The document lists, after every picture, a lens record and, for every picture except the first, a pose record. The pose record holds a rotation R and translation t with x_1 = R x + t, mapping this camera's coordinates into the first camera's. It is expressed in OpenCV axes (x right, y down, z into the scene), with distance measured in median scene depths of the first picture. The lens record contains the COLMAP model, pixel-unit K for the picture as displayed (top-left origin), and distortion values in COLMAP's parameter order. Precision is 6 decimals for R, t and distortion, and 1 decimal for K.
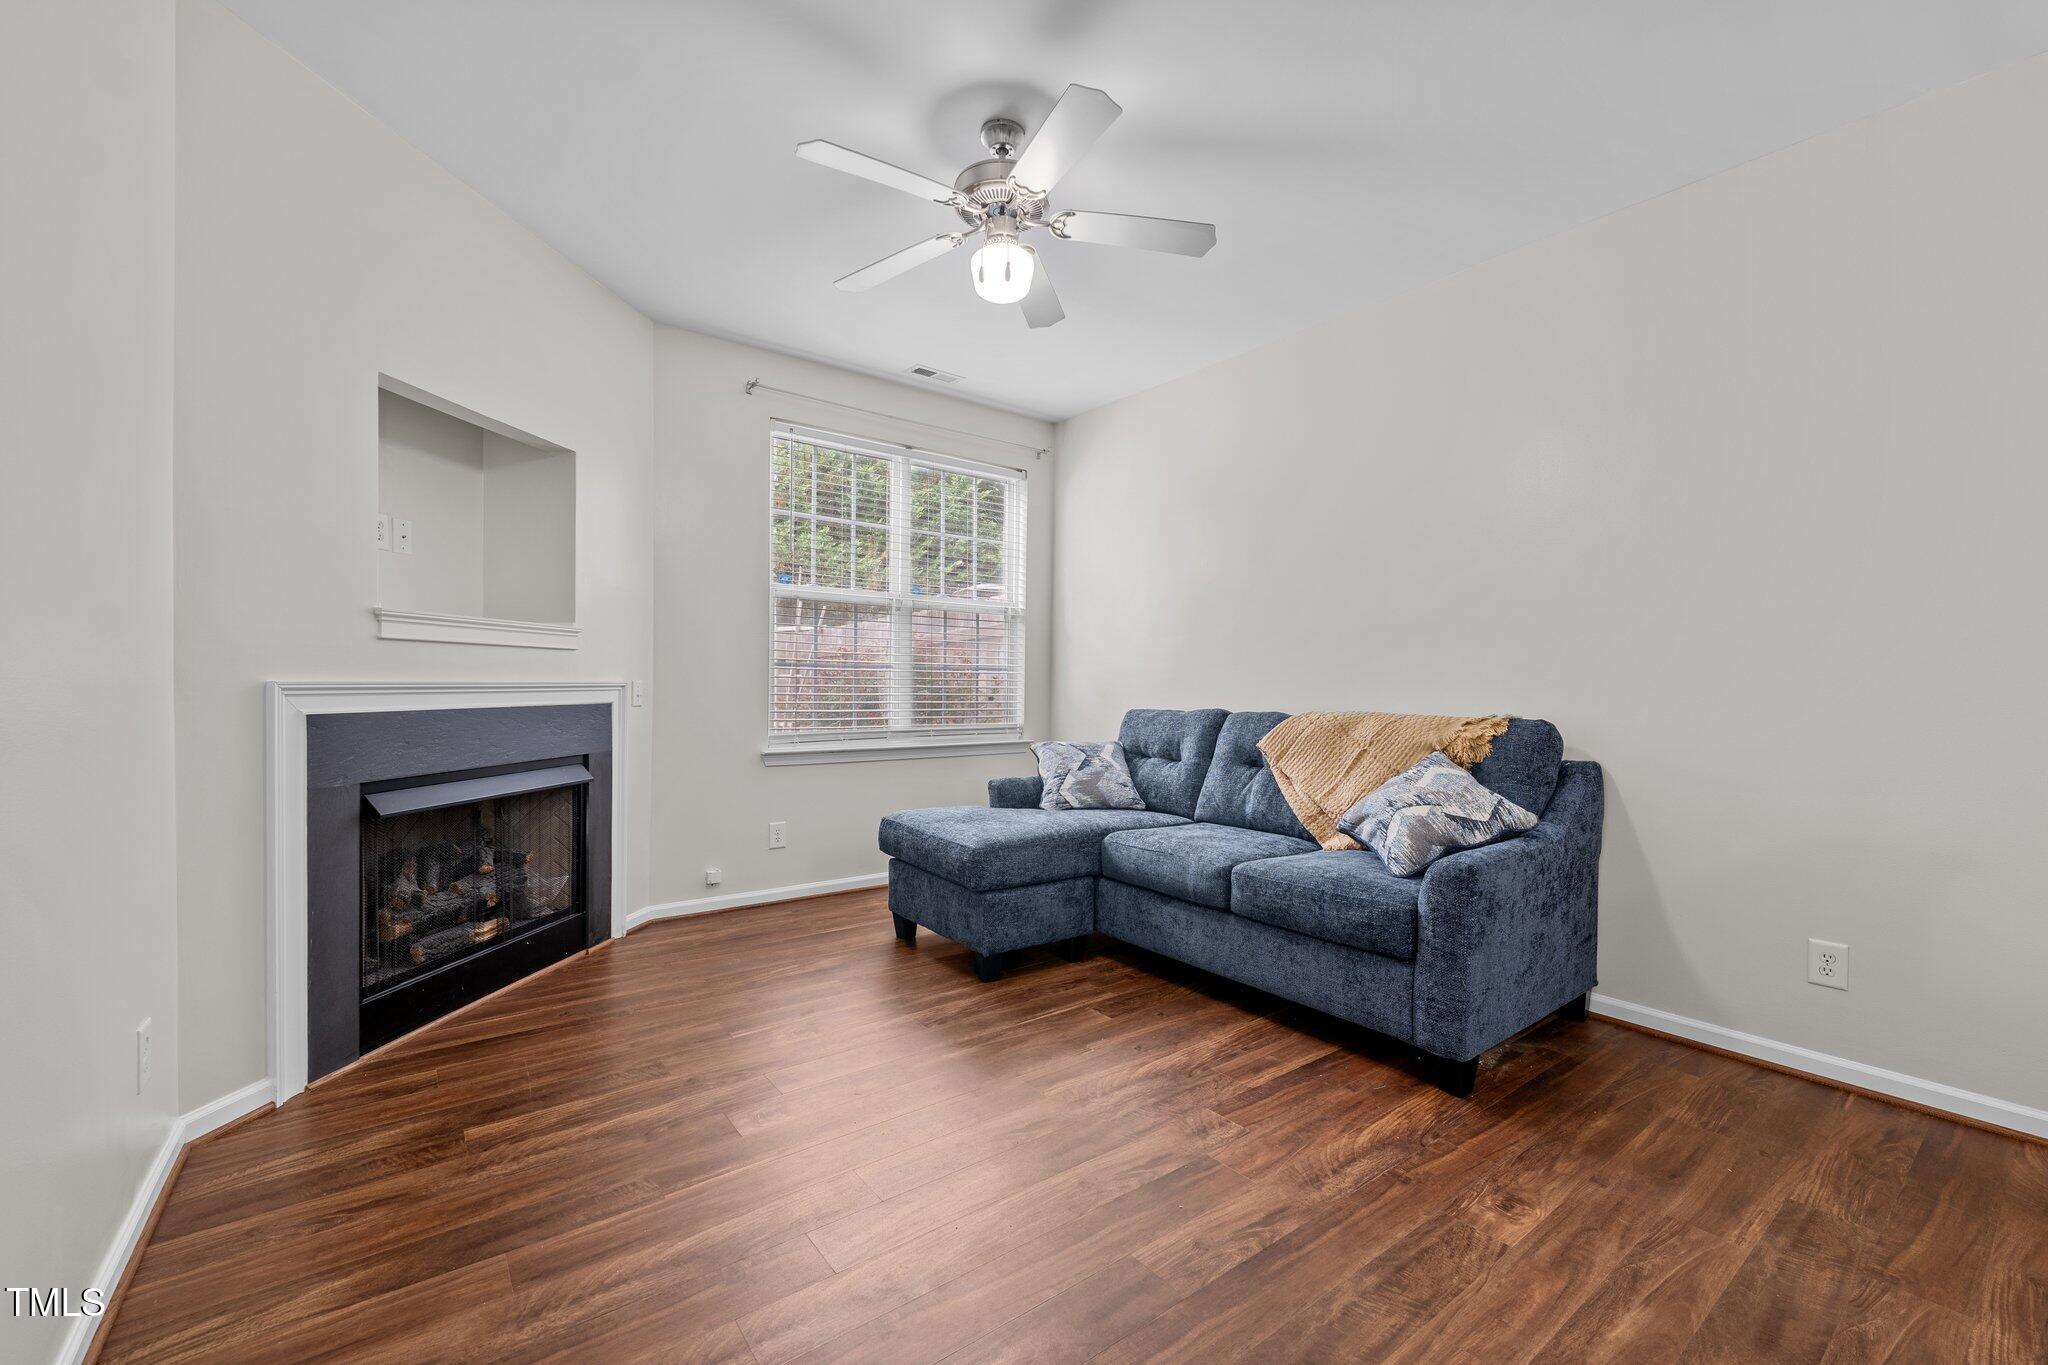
lens RADIAL K [[839.7, 0, 1028.1], [0, 839.7, 696.9], [0, 0, 1]] dist [-0.001285, -0.000327]
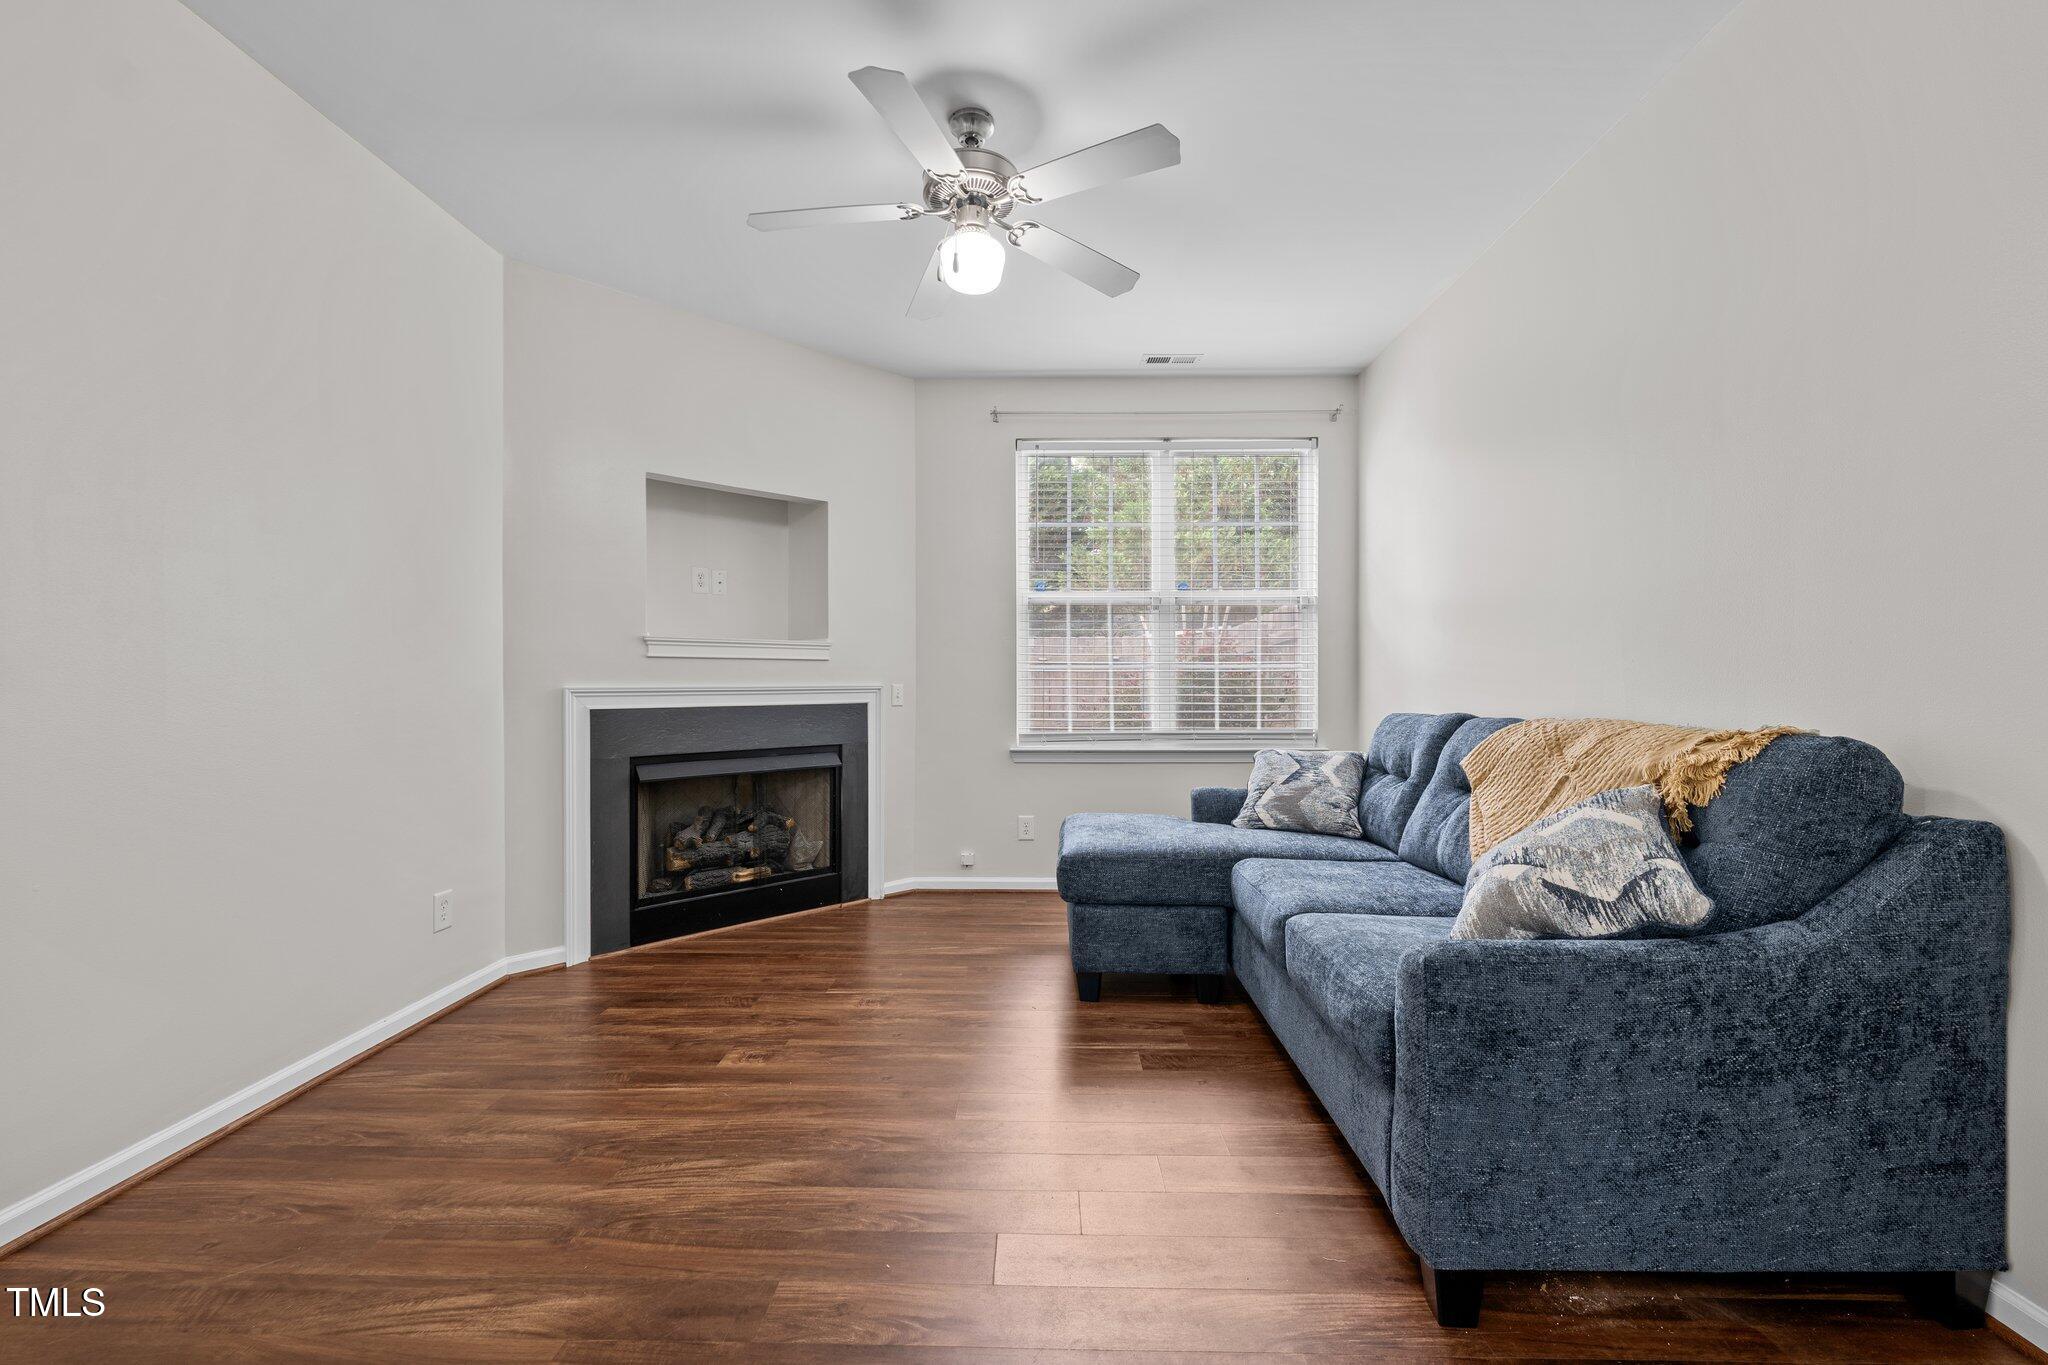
lens RADIAL K [[839.7, 0, 1022.1], [0, 839.7, 685.5], [0, 0, 1]] dist [-0.001285, -0.000327]
pose [[0.781933, -0.010512, -0.623274, 0.463482], [0.000183, 0.999862, -0.016635, 0.002197], [0.623363, 0.012893, 0.781827, 0.206768]]
